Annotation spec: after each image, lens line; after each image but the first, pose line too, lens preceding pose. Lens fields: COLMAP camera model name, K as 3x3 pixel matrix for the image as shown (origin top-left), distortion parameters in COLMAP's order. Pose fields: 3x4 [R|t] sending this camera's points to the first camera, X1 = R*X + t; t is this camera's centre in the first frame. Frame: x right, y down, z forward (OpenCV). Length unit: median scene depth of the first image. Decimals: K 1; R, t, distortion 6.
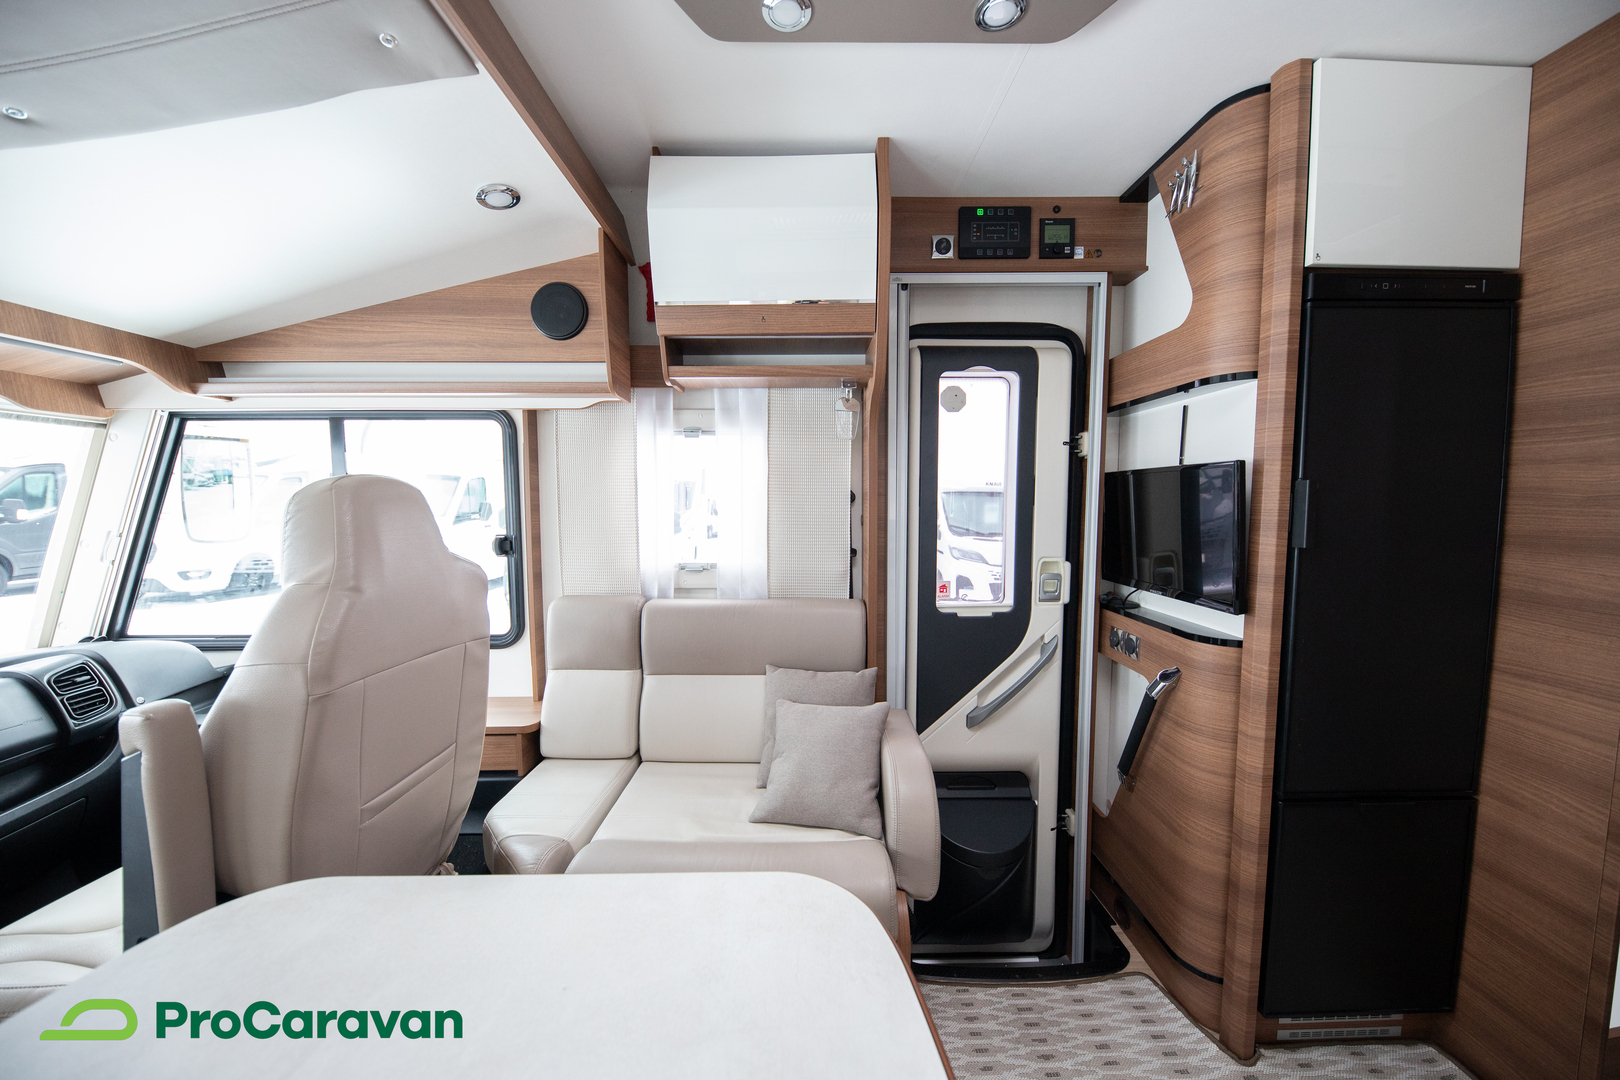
lens RADIAL K [[555.1, 0, 810.0], [0, 555.1, 540.0], [0, 0, 1]] dist [-0.008349, -0.000350]
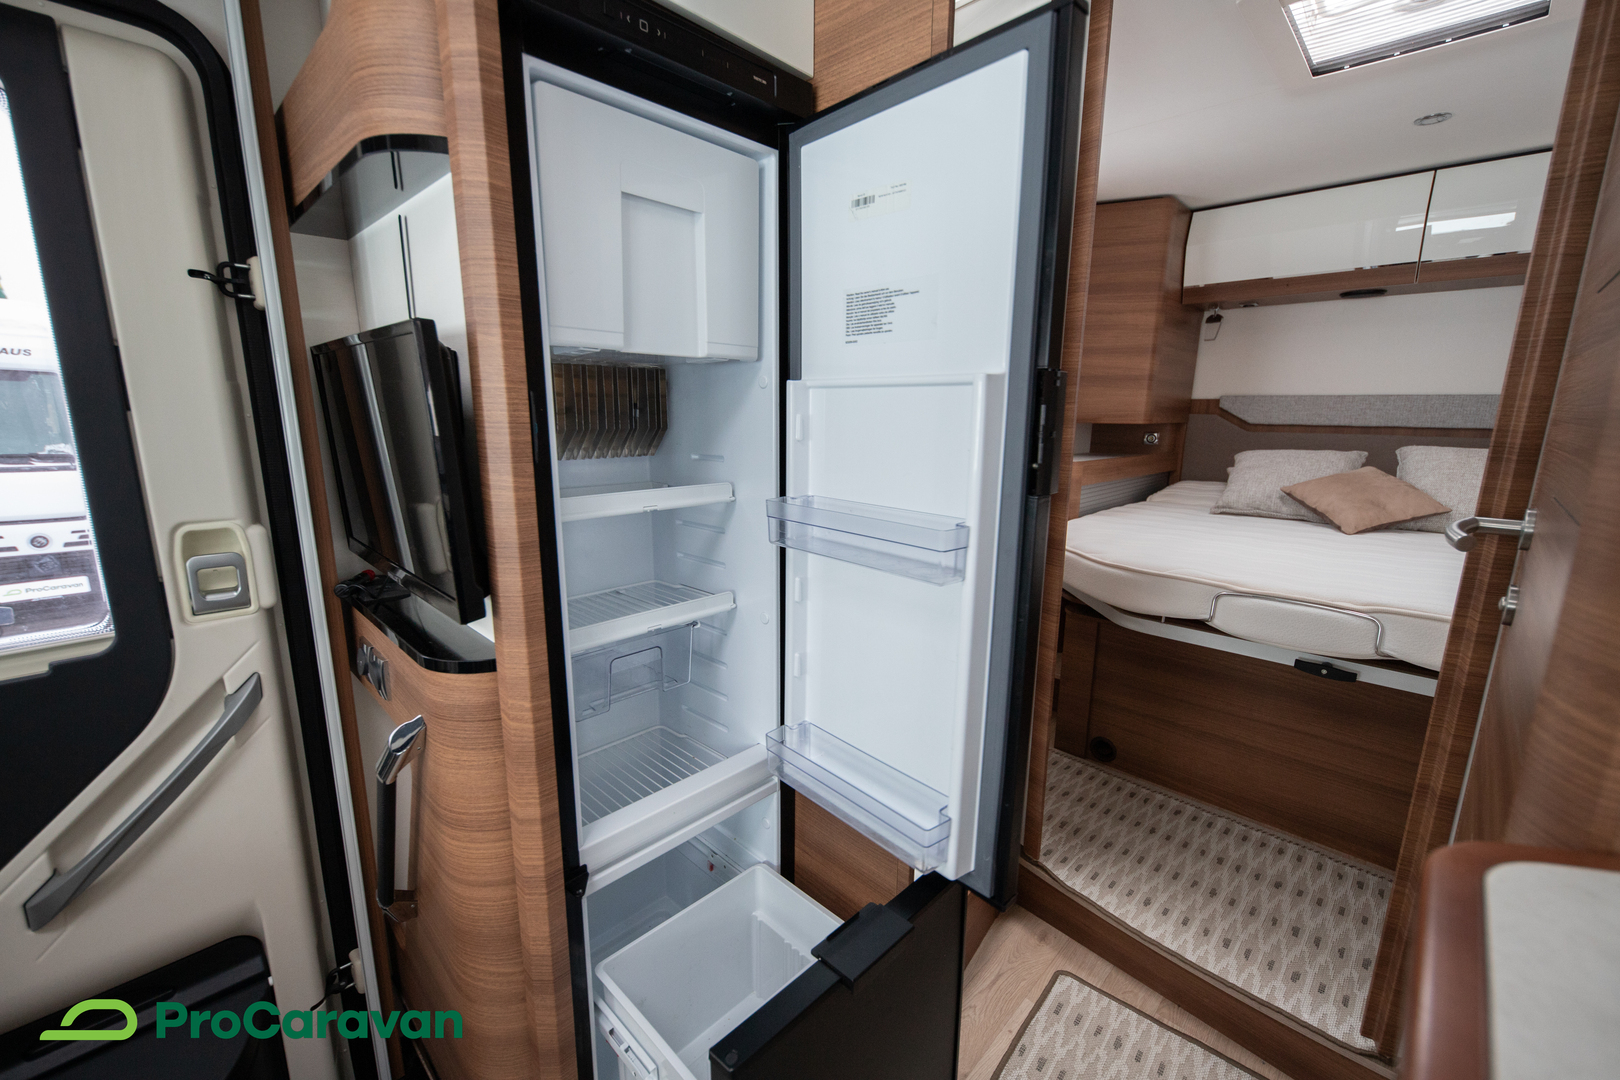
lens RADIAL K [[658.5, 0, 810.0], [0, 658.5, 540.0], [0, 0, 1]] dist [0.001803, -0.000458]
pose [[0.708599, -0.131060, 0.693333, 0.532956], [0.039687, 0.988446, 0.146283, -0.021303], [-0.704495, -0.076139, 0.705613, 0.299813]]
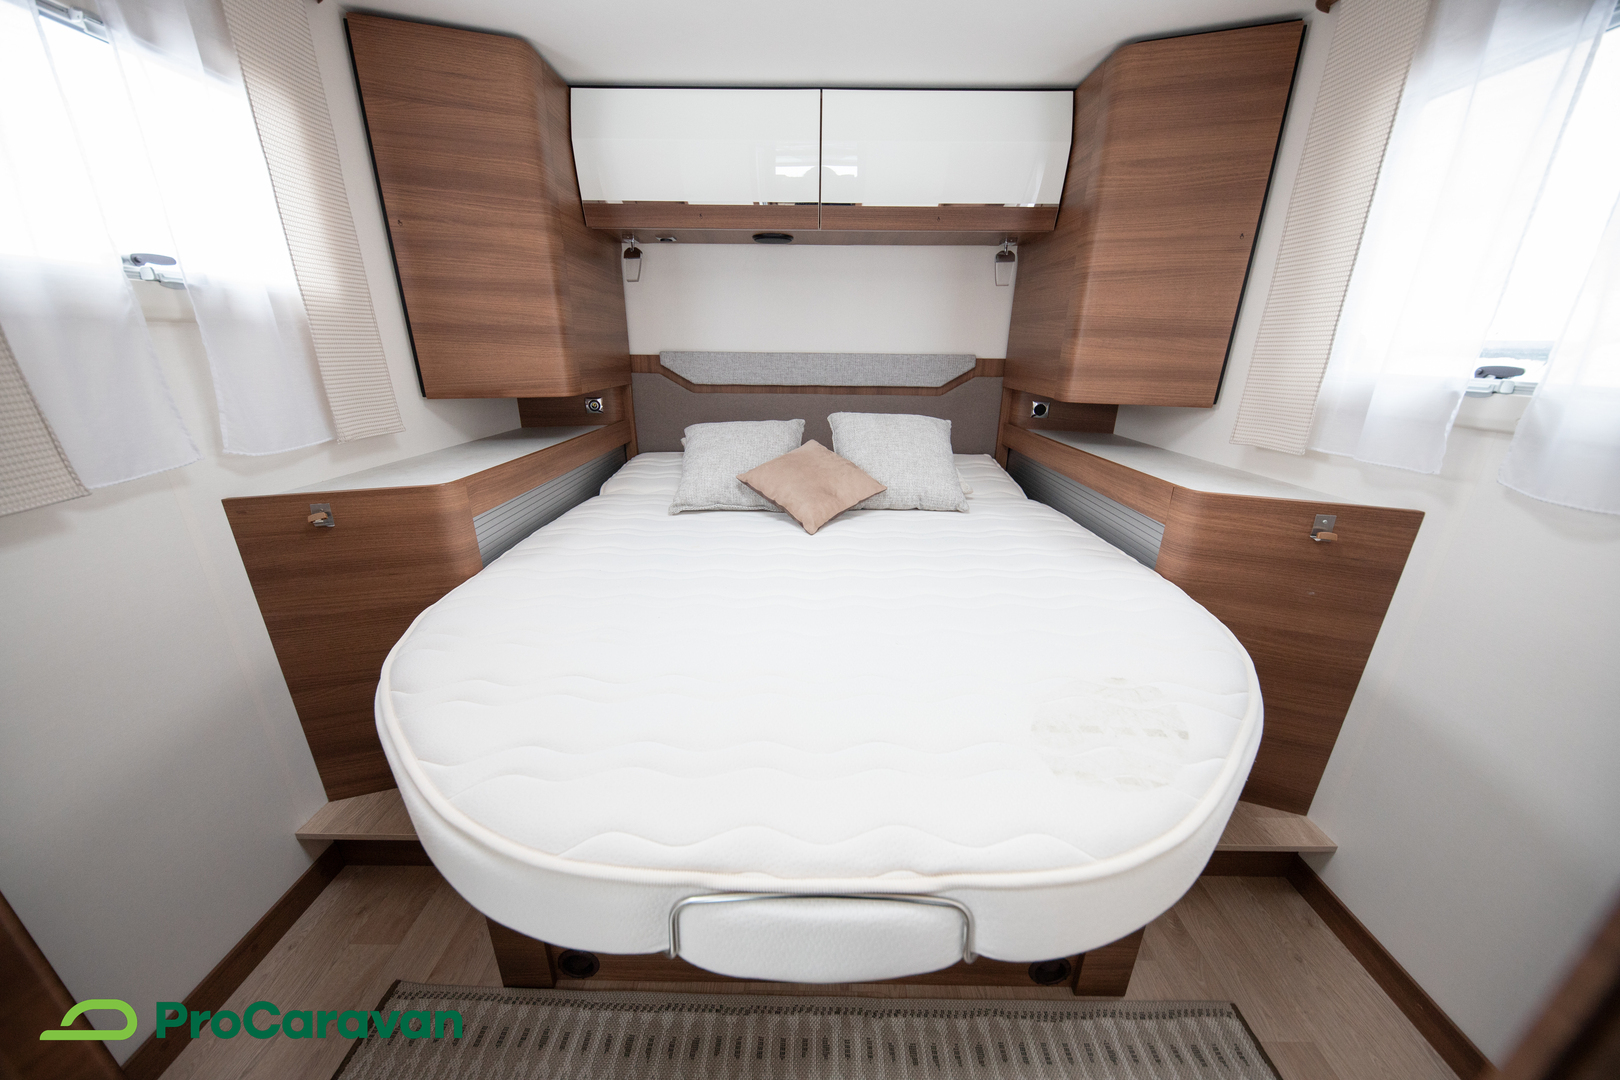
lens RADIAL K [[538.9, 0, 810.0], [0, 538.9, 540.0], [0, 0, 1]] dist [0.001203, -0.000018]
pose [[0.019398, -0.339295, 0.940480, 1.564954], [0.061971, 0.939257, 0.337575, -0.117997], [-0.997889, 0.051734, 0.039247, 0.476246]]
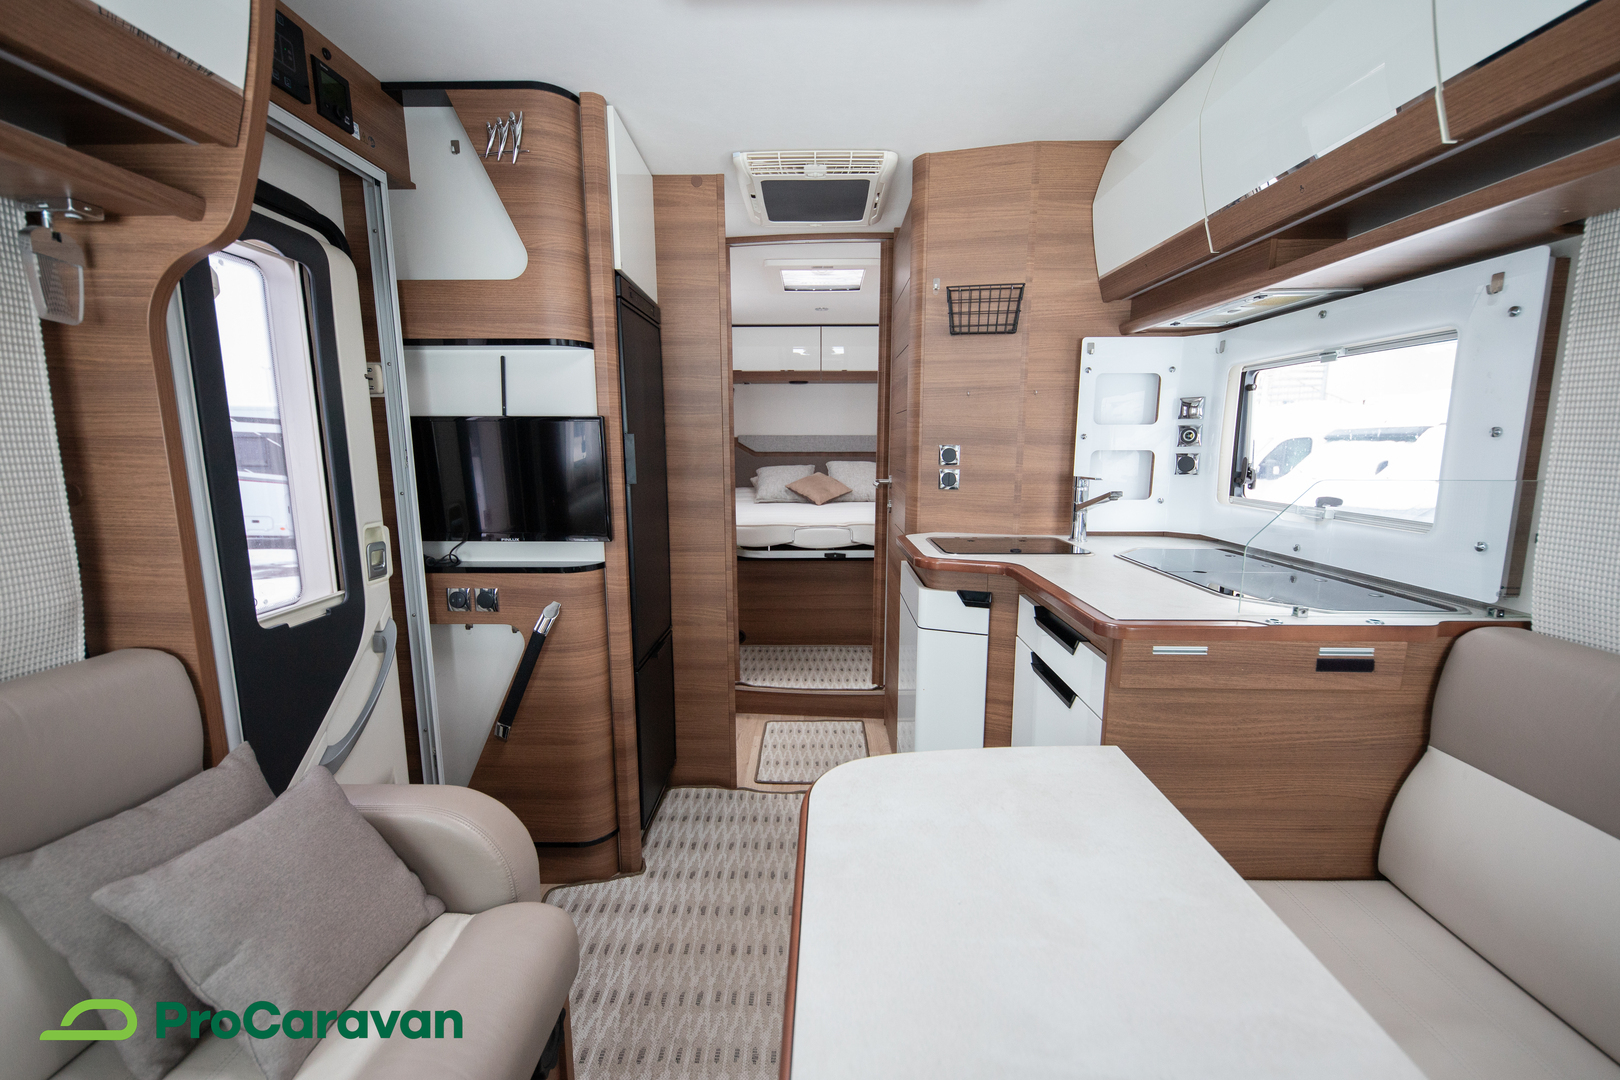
lens RADIAL K [[647.1, 0, 810.0], [0, 647.1, 540.0], [0, 0, 1]] dist [0.002307, 0.000235]
pose [[0.027650, -0.147188, 0.988722, -0.608243], [0.071147, 0.986881, 0.144924, -0.043828], [-0.997083, 0.066338, 0.037759, 0.450230]]
